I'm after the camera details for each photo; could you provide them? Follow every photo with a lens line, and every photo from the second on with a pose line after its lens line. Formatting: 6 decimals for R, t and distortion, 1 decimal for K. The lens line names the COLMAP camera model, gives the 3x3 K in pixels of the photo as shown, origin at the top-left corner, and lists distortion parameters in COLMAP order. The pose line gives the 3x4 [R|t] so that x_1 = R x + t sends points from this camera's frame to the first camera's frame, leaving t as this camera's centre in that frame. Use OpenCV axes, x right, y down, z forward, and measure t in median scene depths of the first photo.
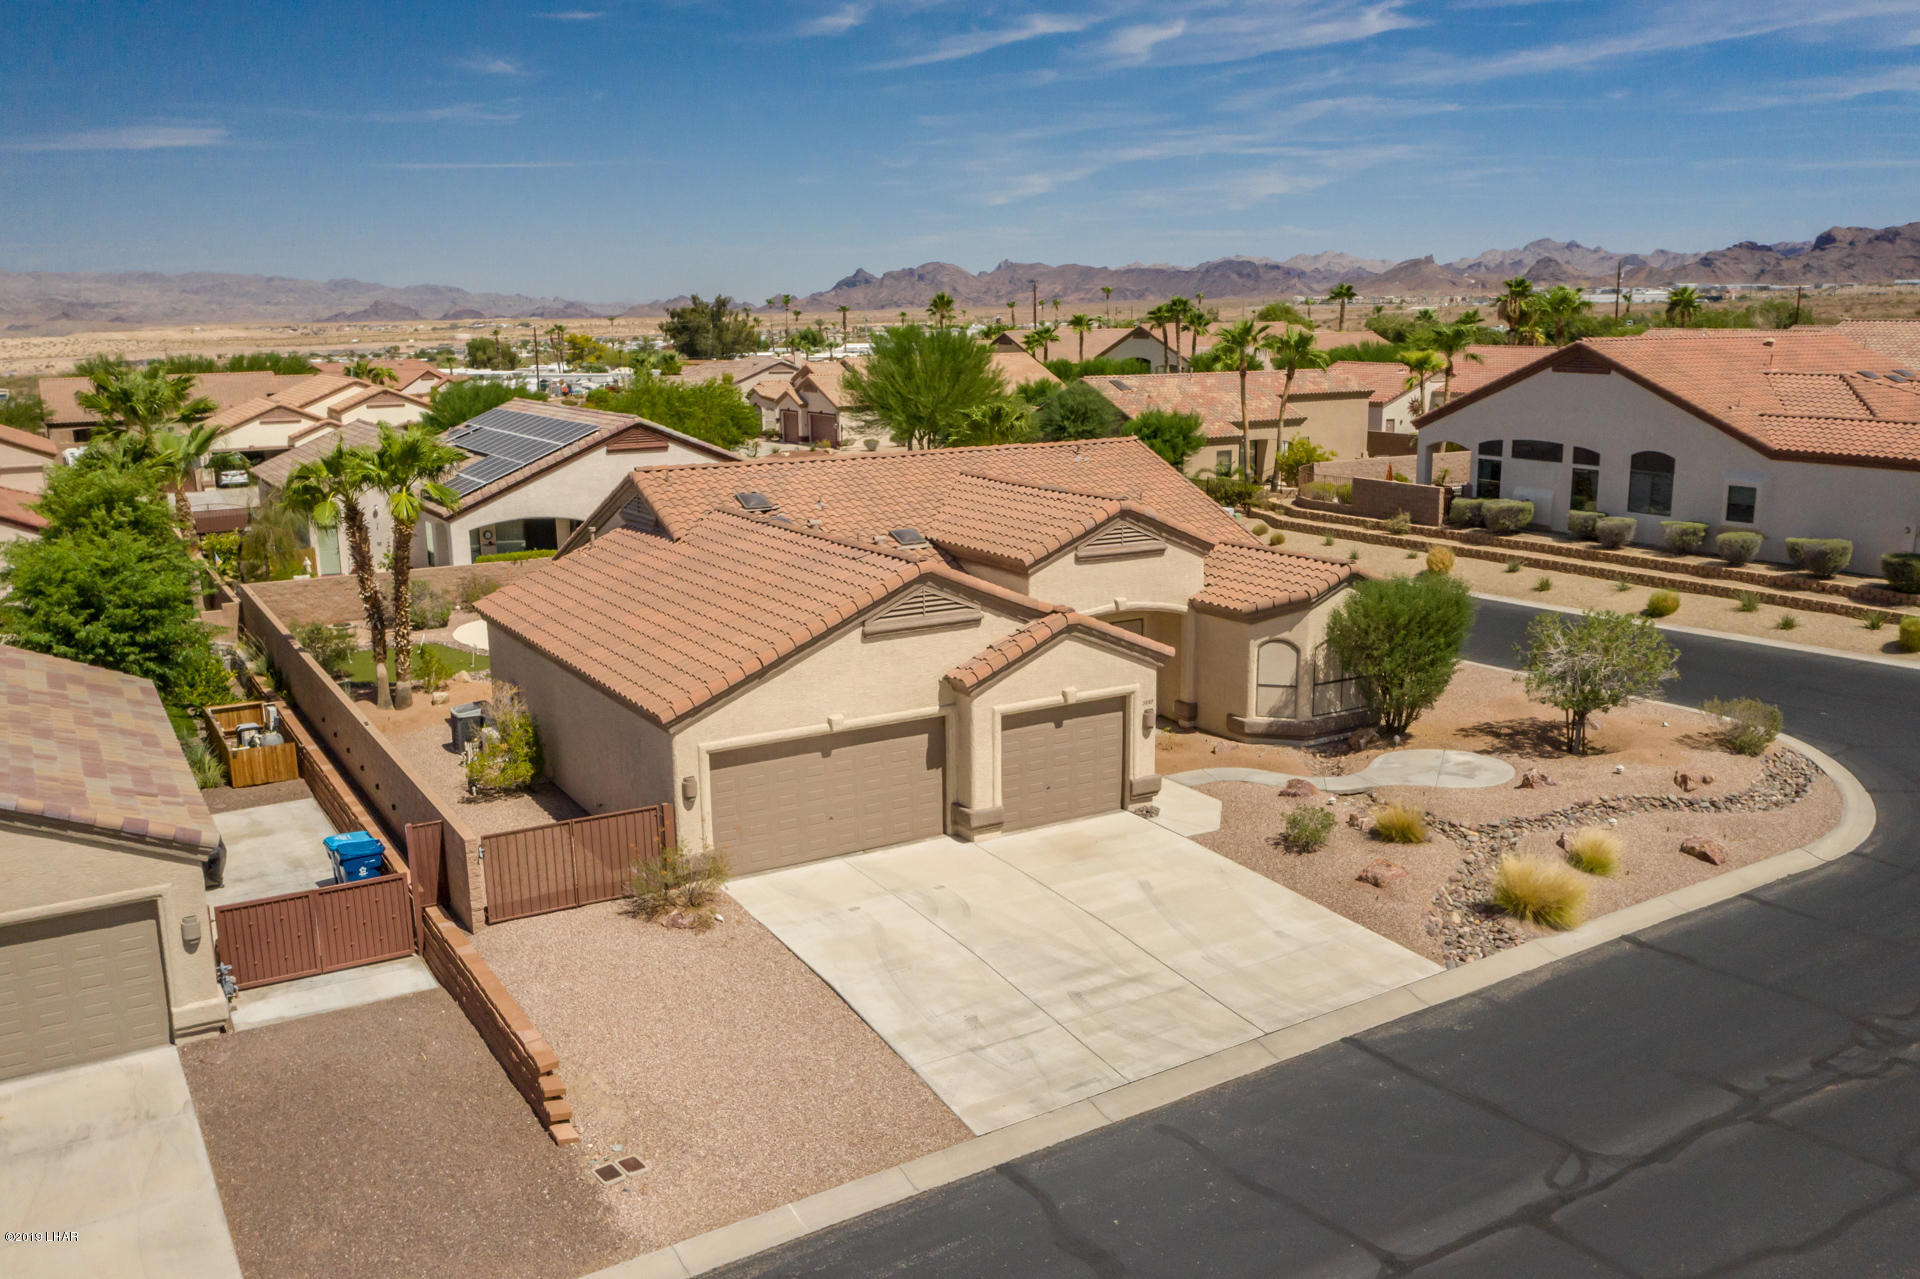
lens RADIAL K [[1583.5, 0, 987.8], [0, 1583.5, 664.8], [0, 0, 1]] dist [-0.019345, 0.010148]
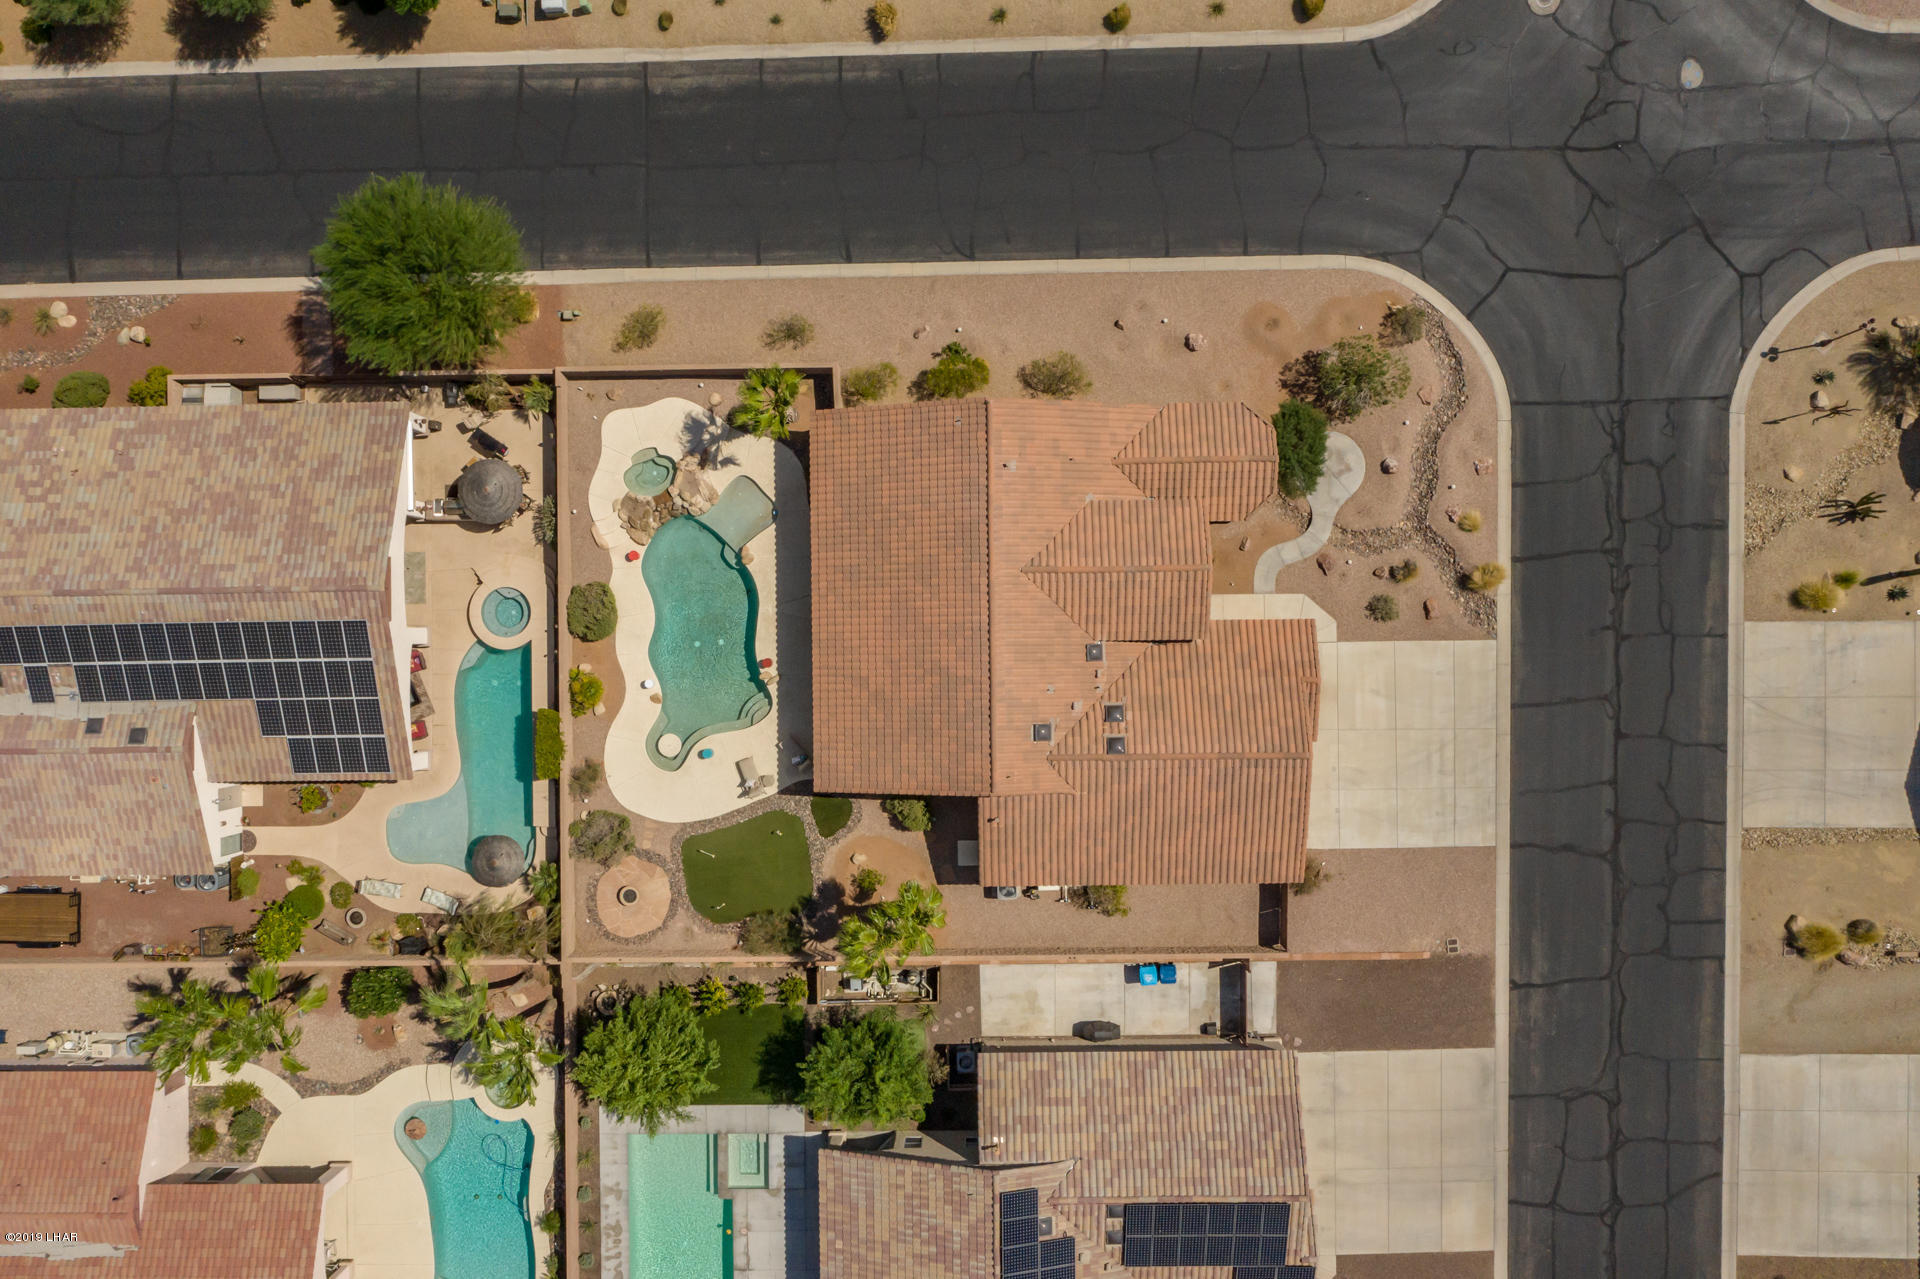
lens RADIAL K [[1623.9, 0, 927.0], [0, 1623.9, 595.6], [0, 0, 1]] dist [0.001301, 0.002557]
pose [[0.510036, -0.860146, 0.003488, -0.111548], [0.212437, 0.129895, 0.968503, -2.097213], [-0.833507, -0.493231, 0.248978, 0.911662]]
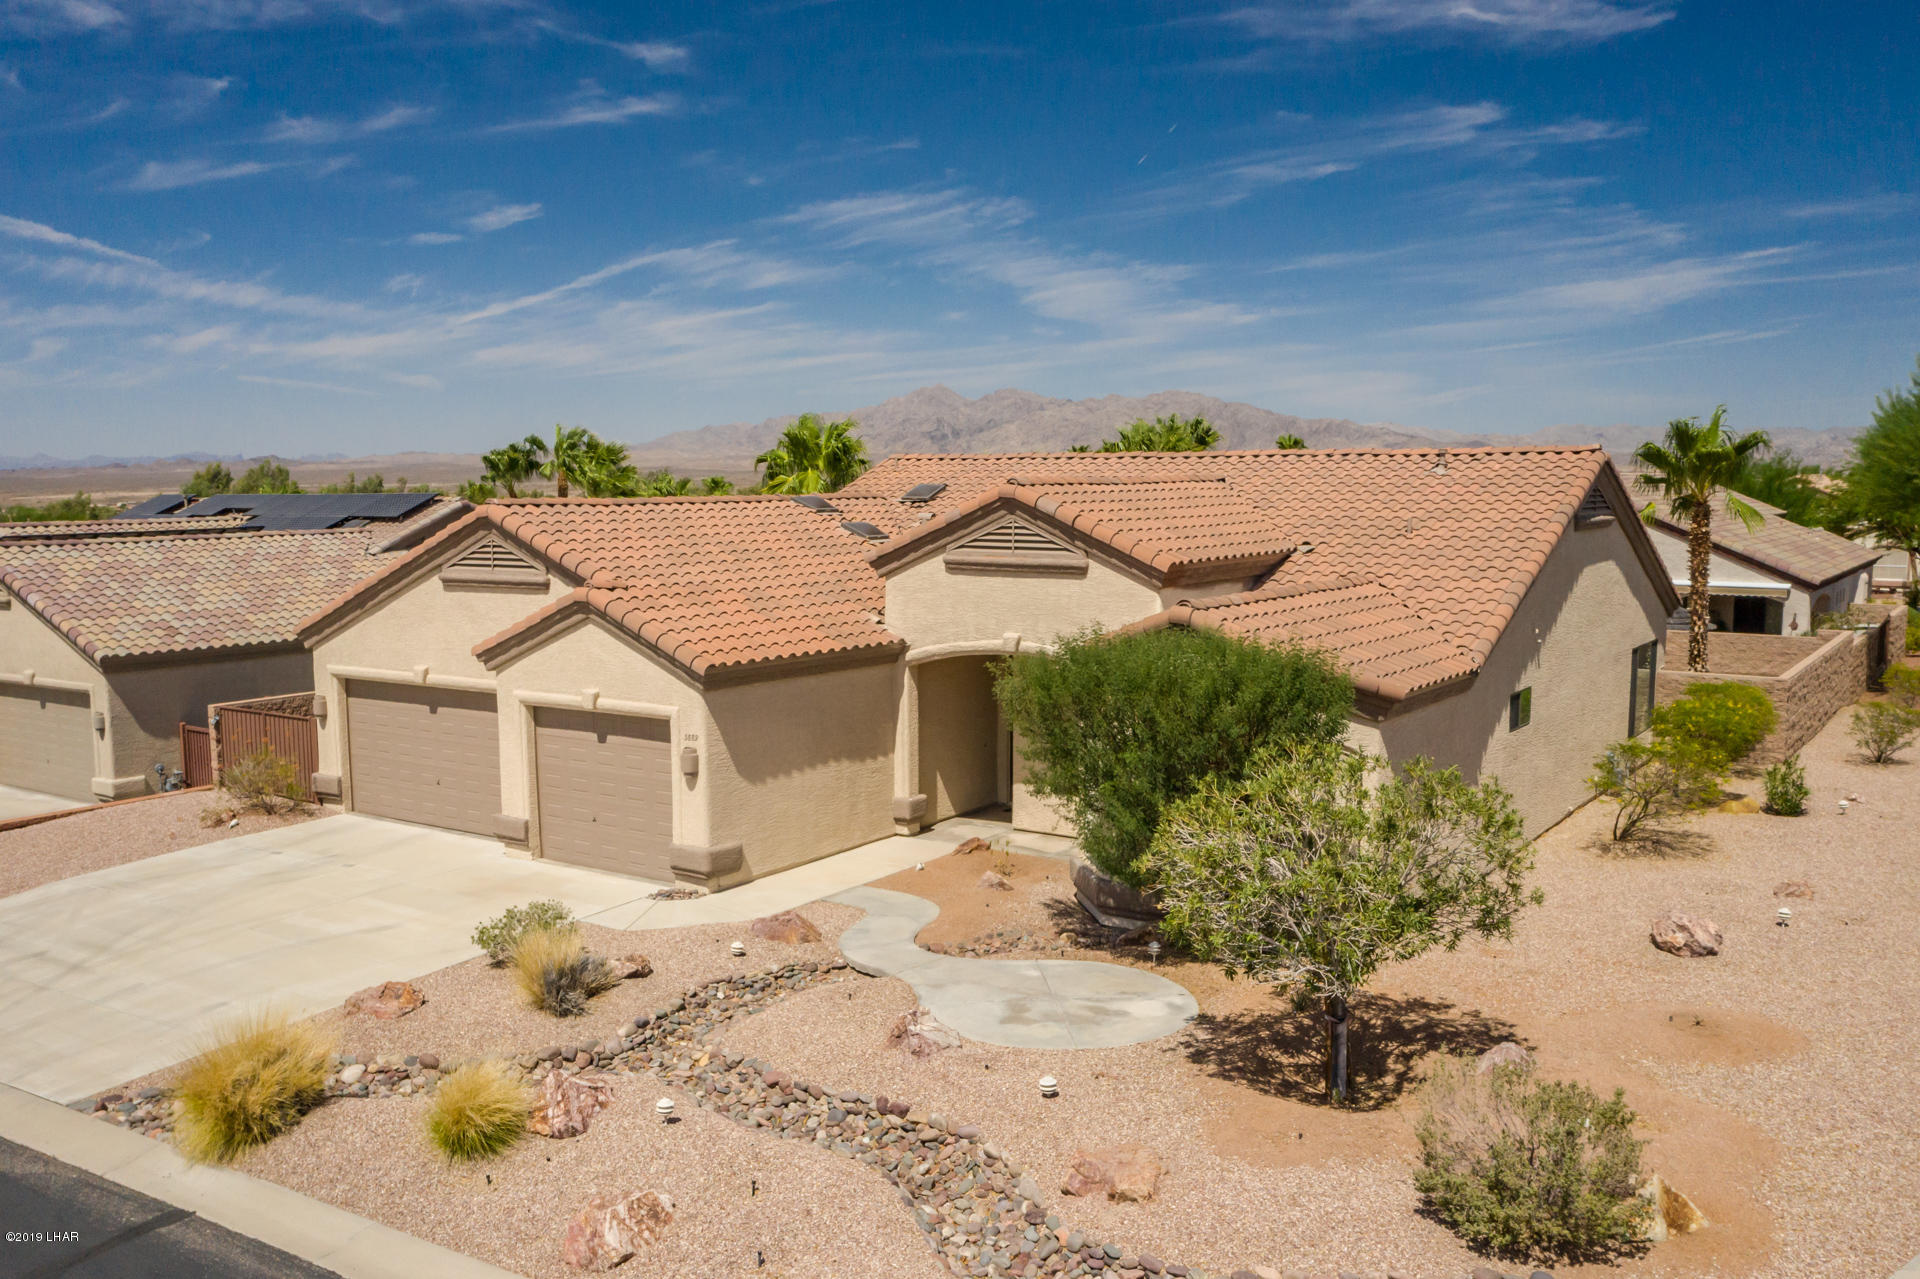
lens RADIAL K [[1602.5, 0, 981.5], [0, 1602.5, 663.9], [0, 0, 1]] dist [-0.019232, 0.013481]
pose [[0.422510, 0.113763, -0.899190, 0.783375], [-0.198105, 0.979695, 0.030863, -0.055018], [0.884443, 0.165094, 0.436468, 0.802380]]
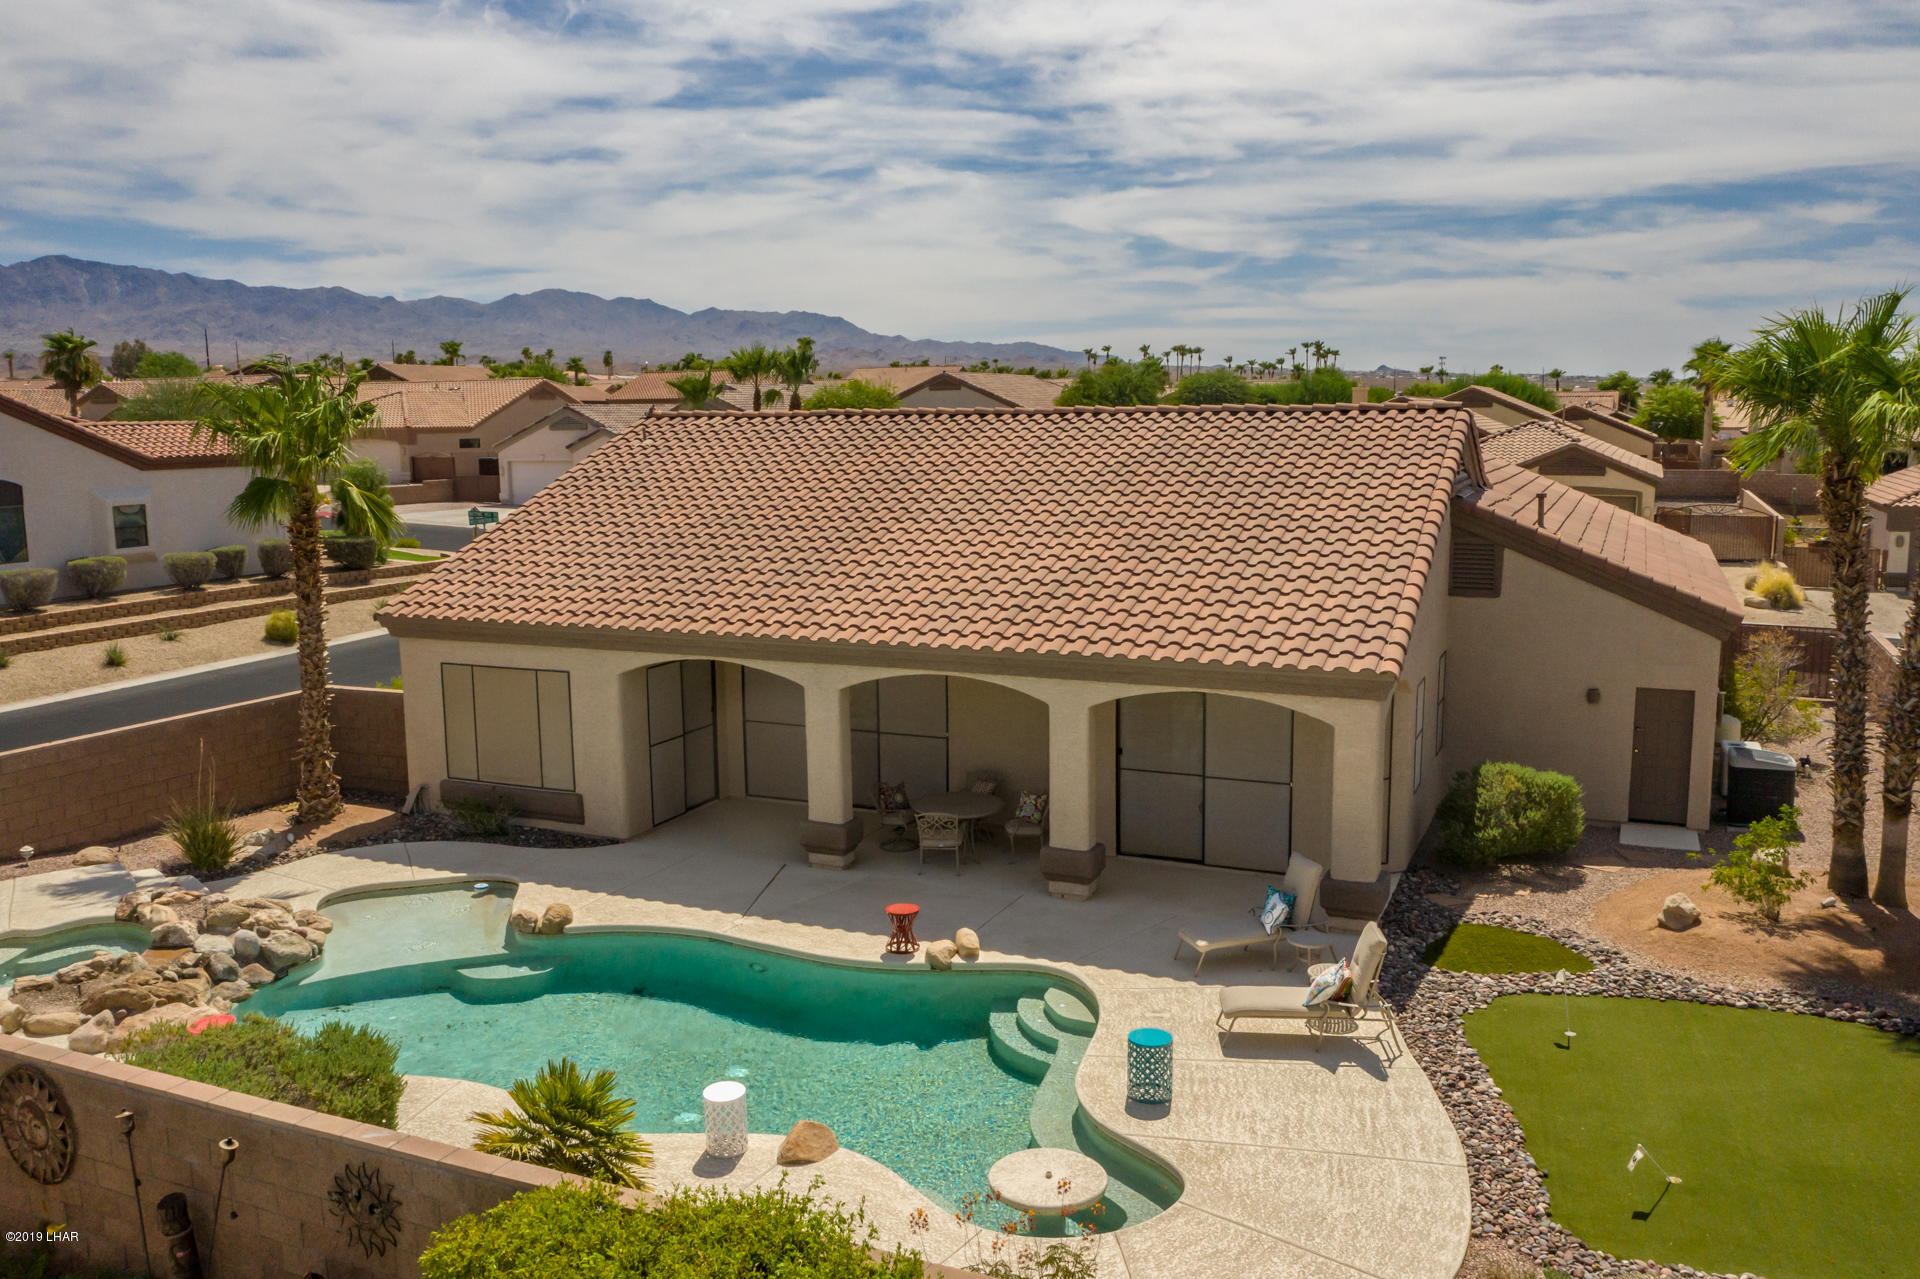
lens RADIAL K [[1518.3, 0, 959.7], [0, 1518.3, 631.9], [0, 0, 1]] dist [-0.020748, 0.002669]
pose [[-0.566616, -0.100426, 0.817839, -0.747826], [0.195745, 0.947725, 0.251992, -0.279342], [-0.800393, 0.302871, -0.517339, 1.822279]]
